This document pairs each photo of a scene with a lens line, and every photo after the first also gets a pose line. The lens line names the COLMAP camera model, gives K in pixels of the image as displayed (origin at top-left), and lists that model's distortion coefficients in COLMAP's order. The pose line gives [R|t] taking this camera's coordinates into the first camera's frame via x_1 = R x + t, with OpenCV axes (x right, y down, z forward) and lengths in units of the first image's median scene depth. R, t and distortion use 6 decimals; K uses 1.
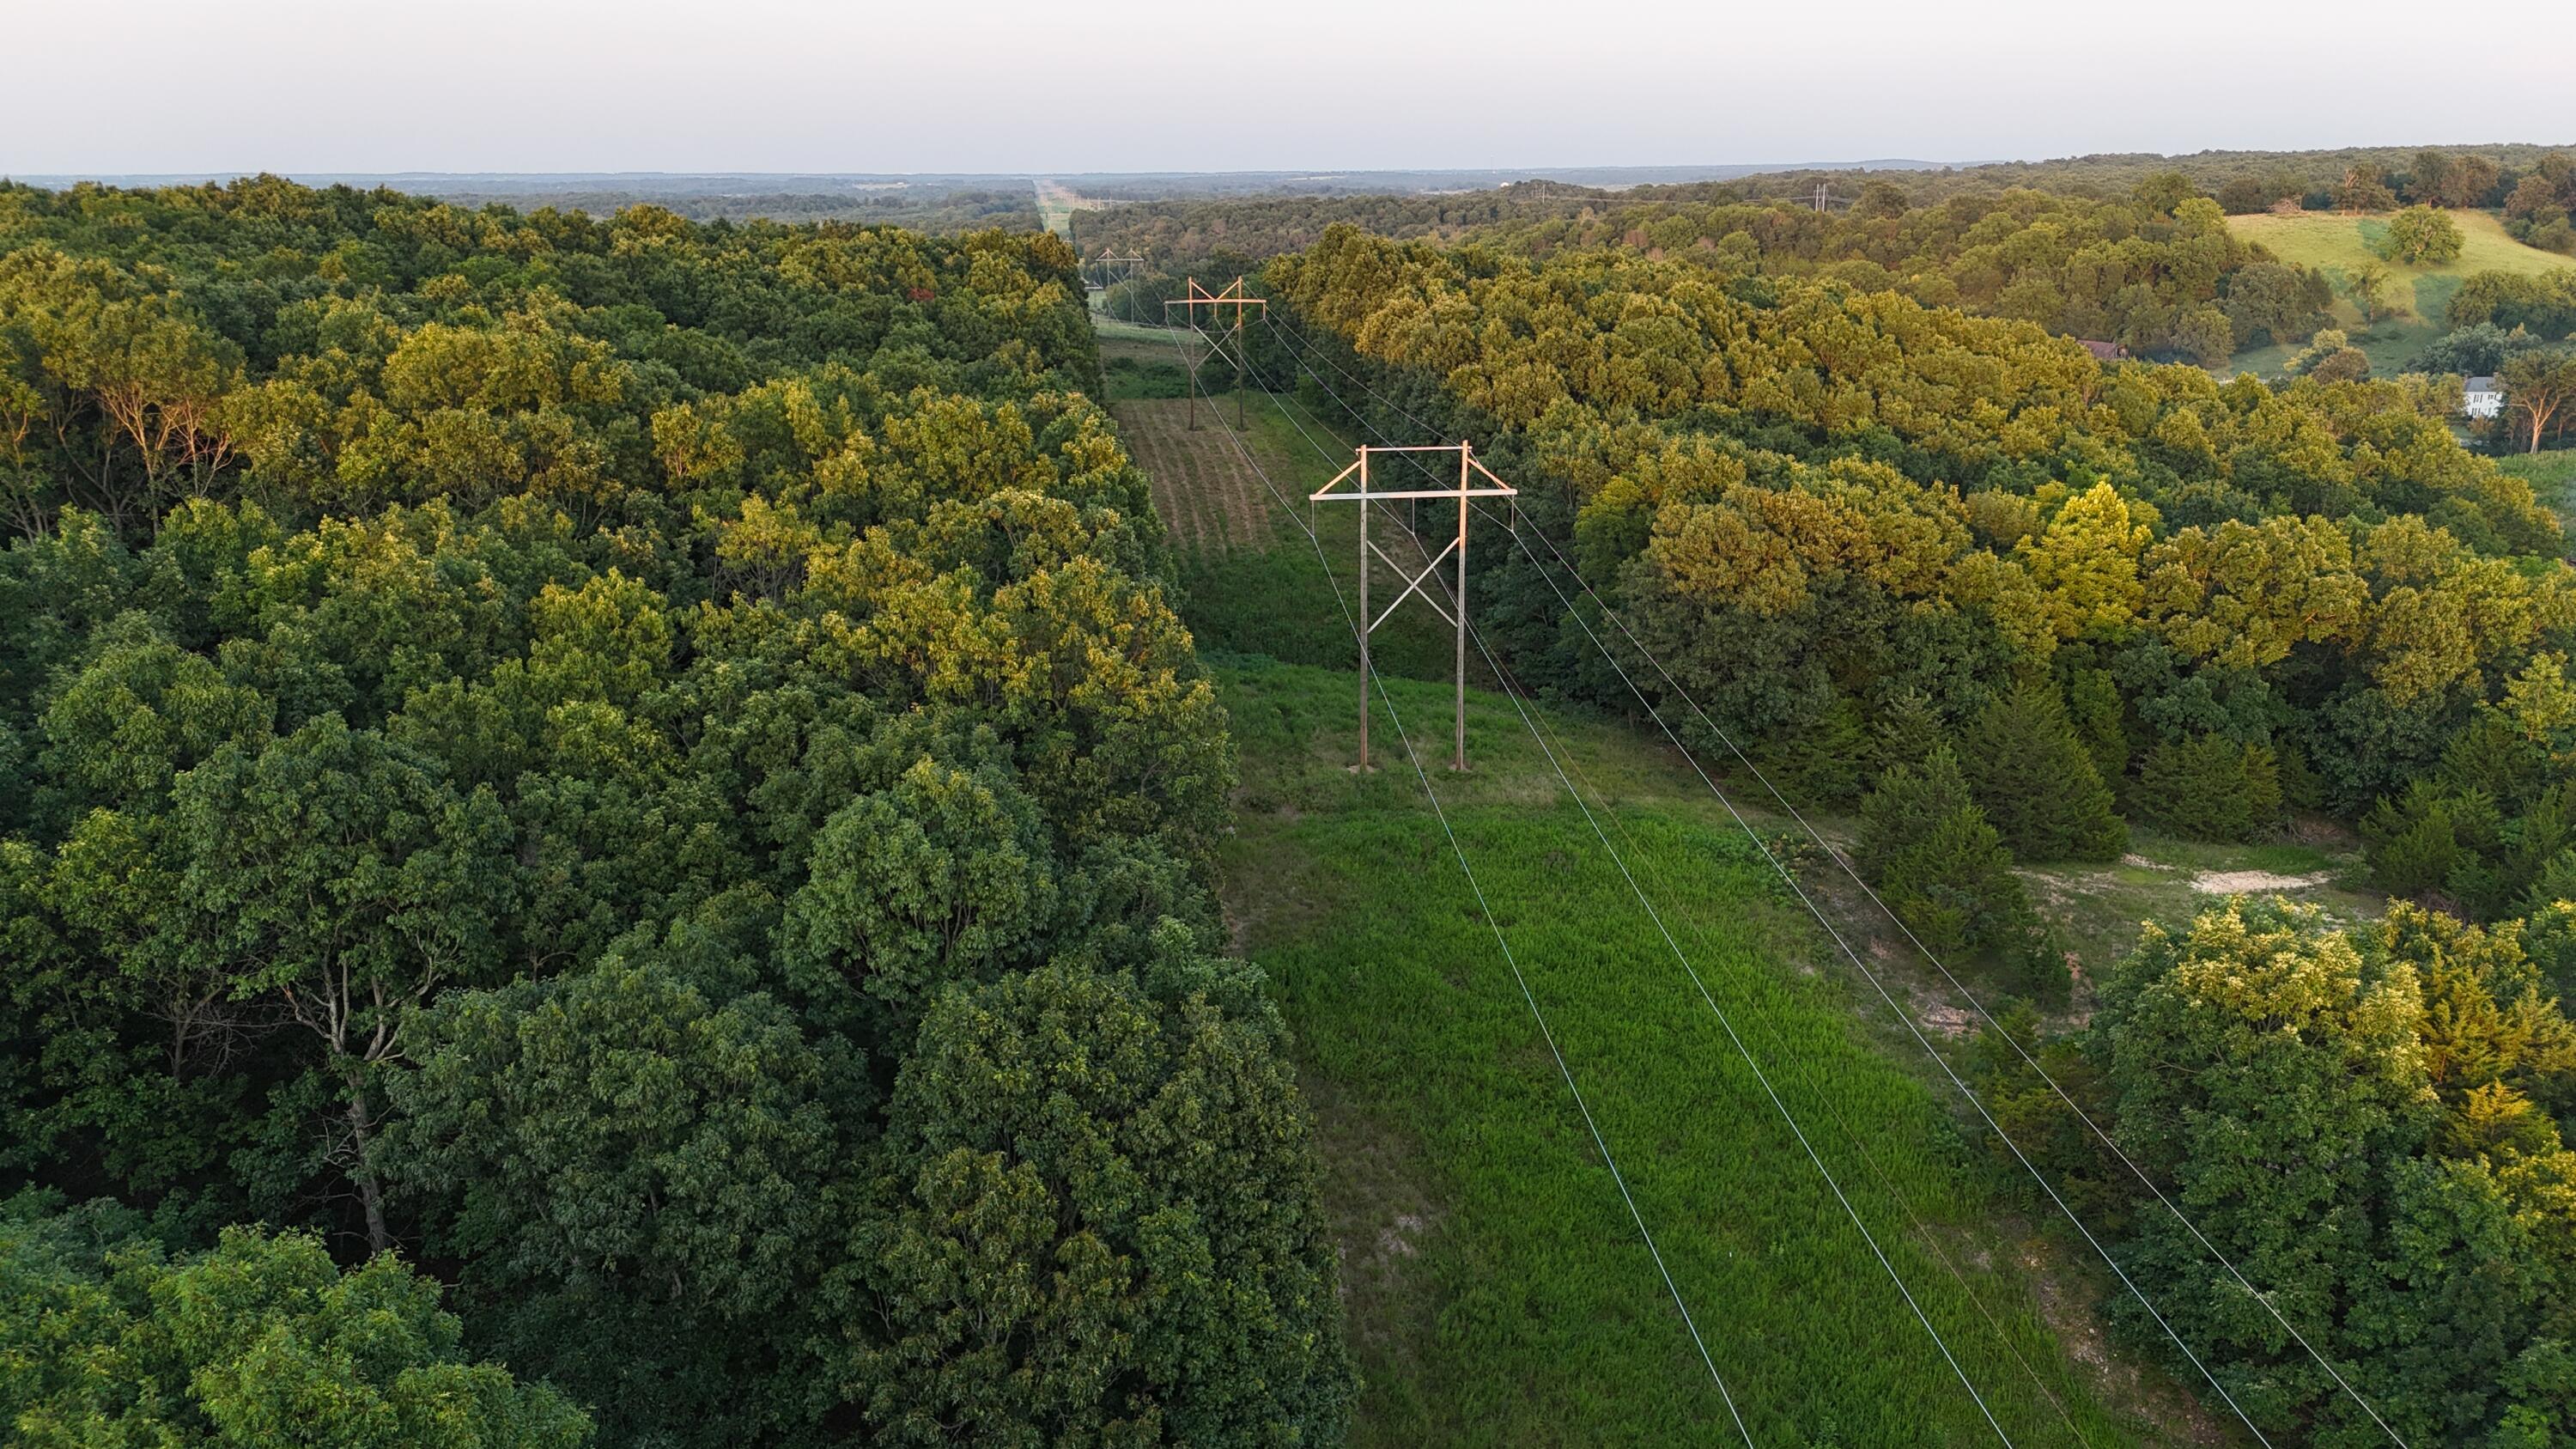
lens RADIAL K [[1879.6, 0, 1287.3], [0, 1879.6, 722.3], [0, 0, 1]] dist [0.072278, -0.076413]
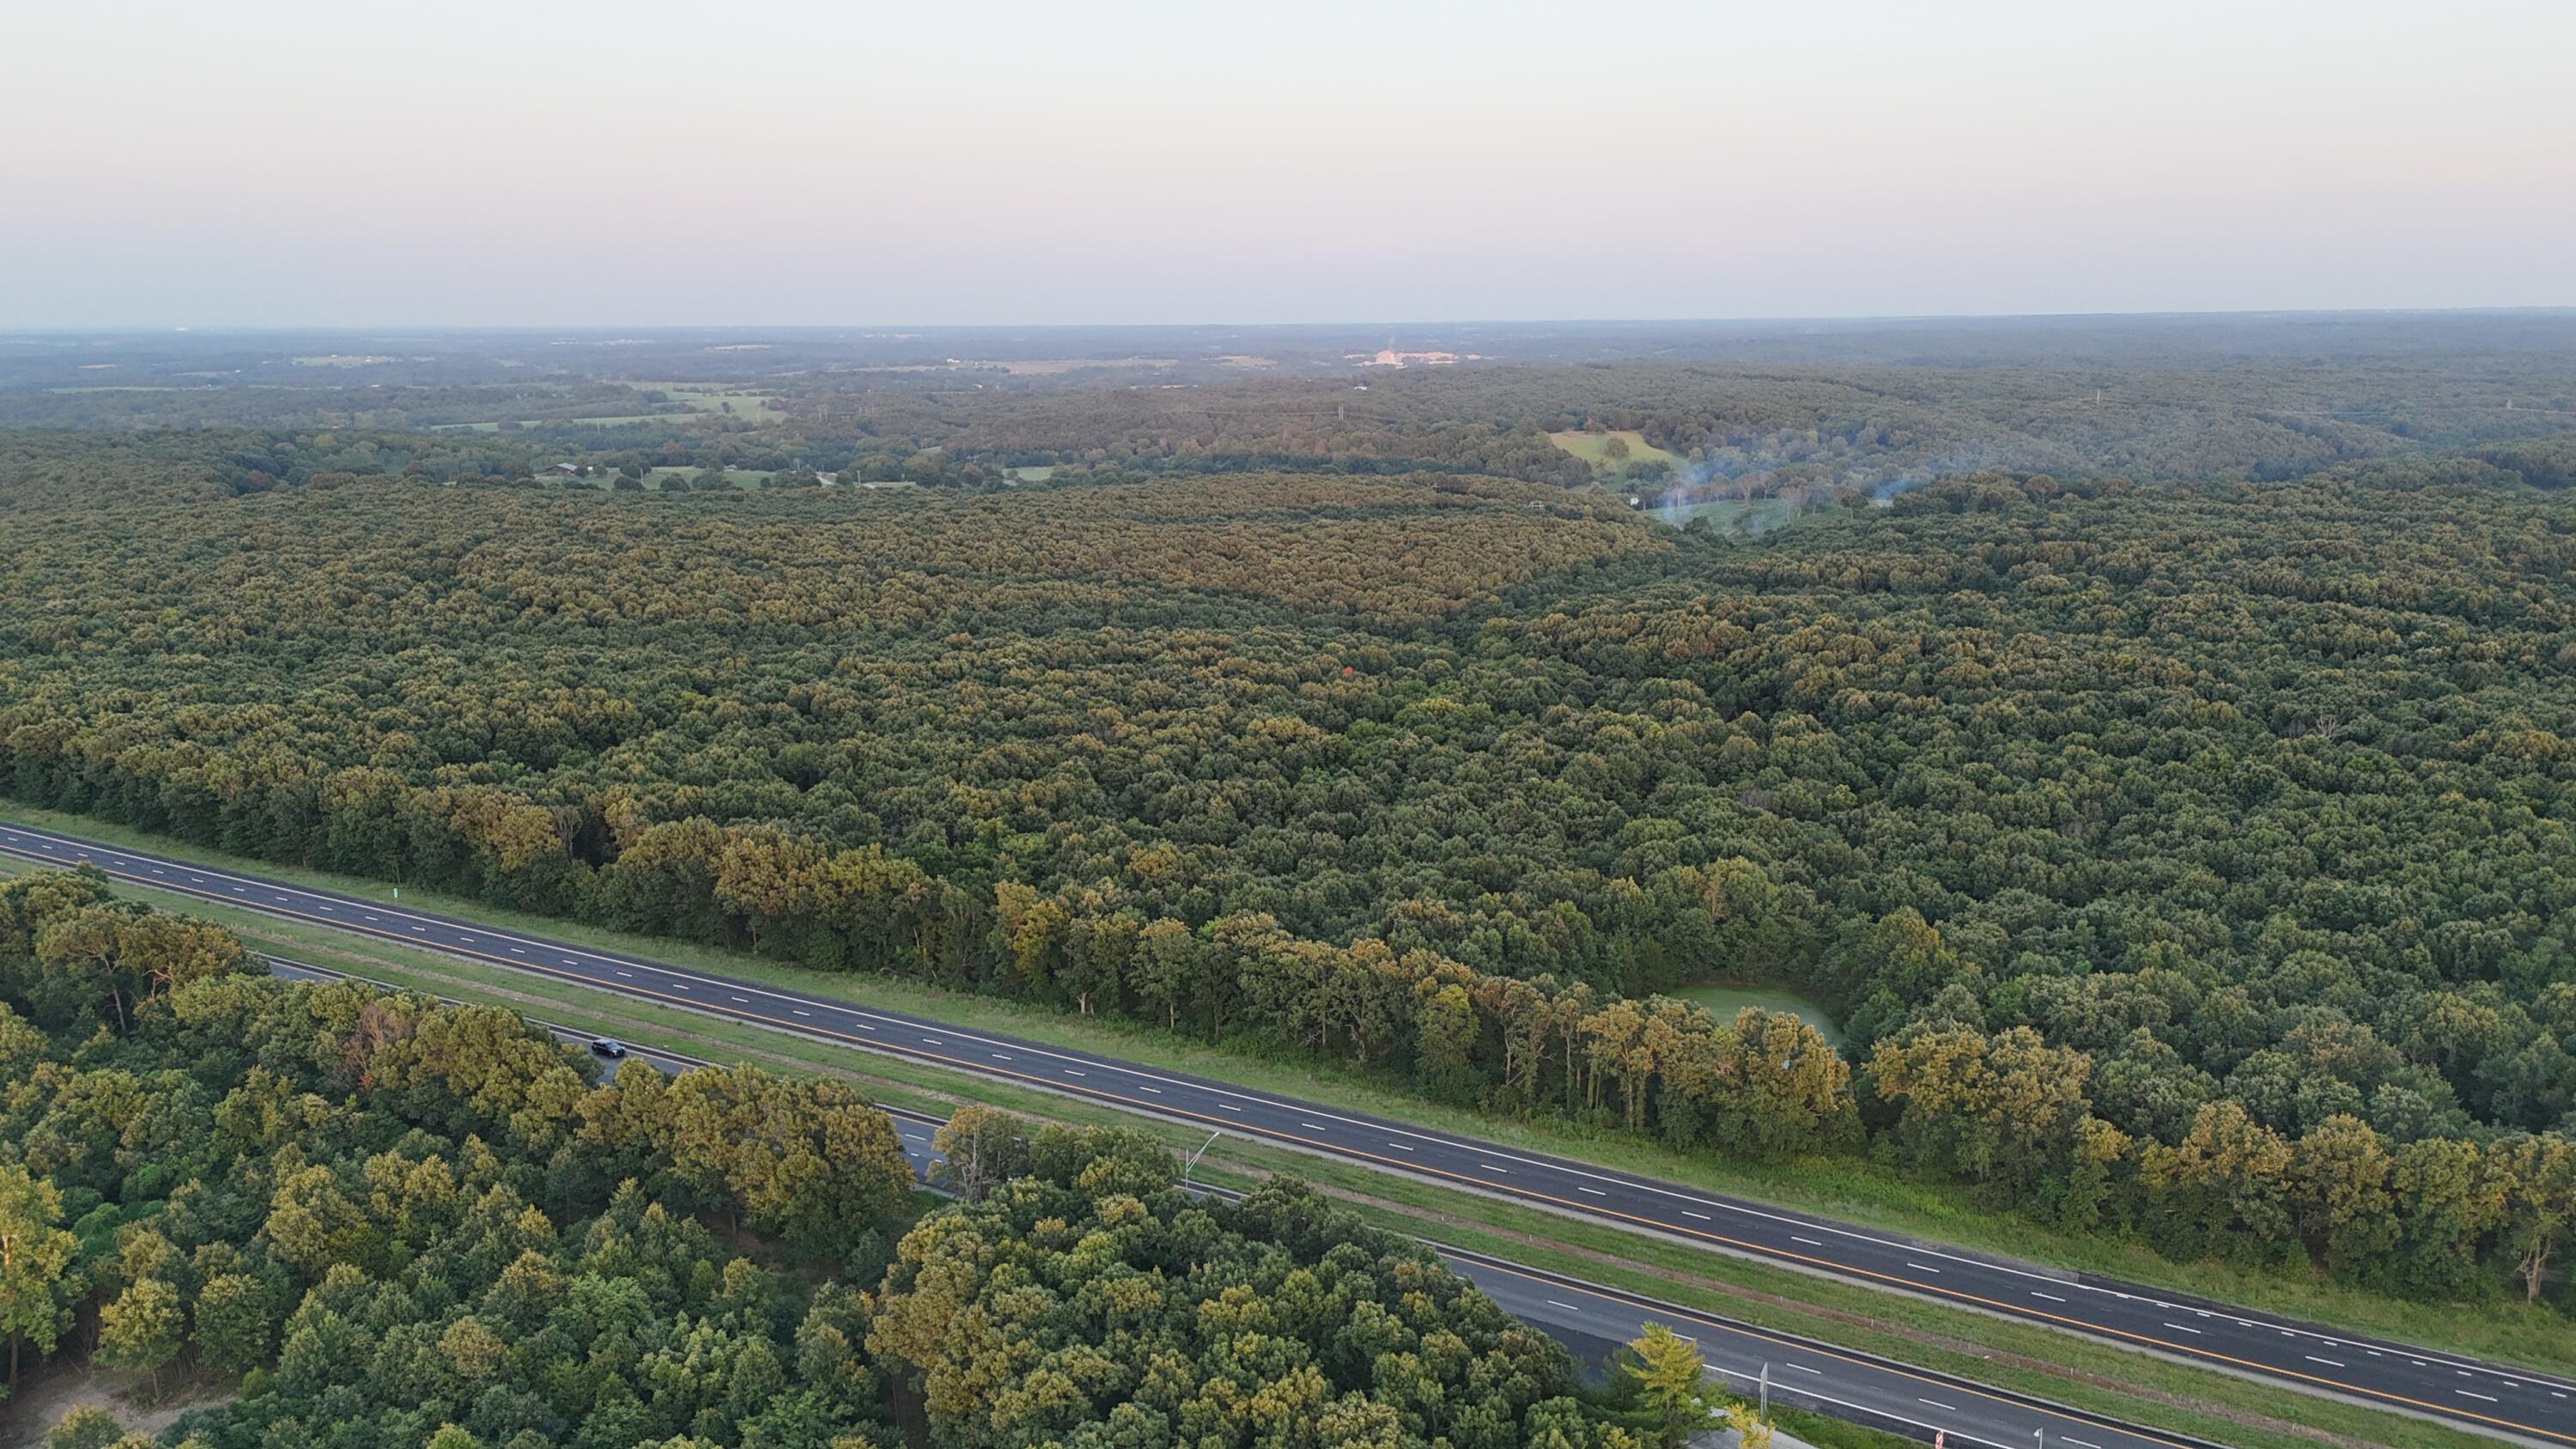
lens RADIAL K [[1879.6, 0, 1281.2], [0, 1879.6, 719.7], [0, 0, 1]] dist [0.072278, -0.076413]
pose [[0.939870, -0.084898, 0.330812, -0.861801], [0.110166, 0.992198, -0.058360, 0.266936], [-0.323277, 0.091295, 0.941890, -1.484883]]
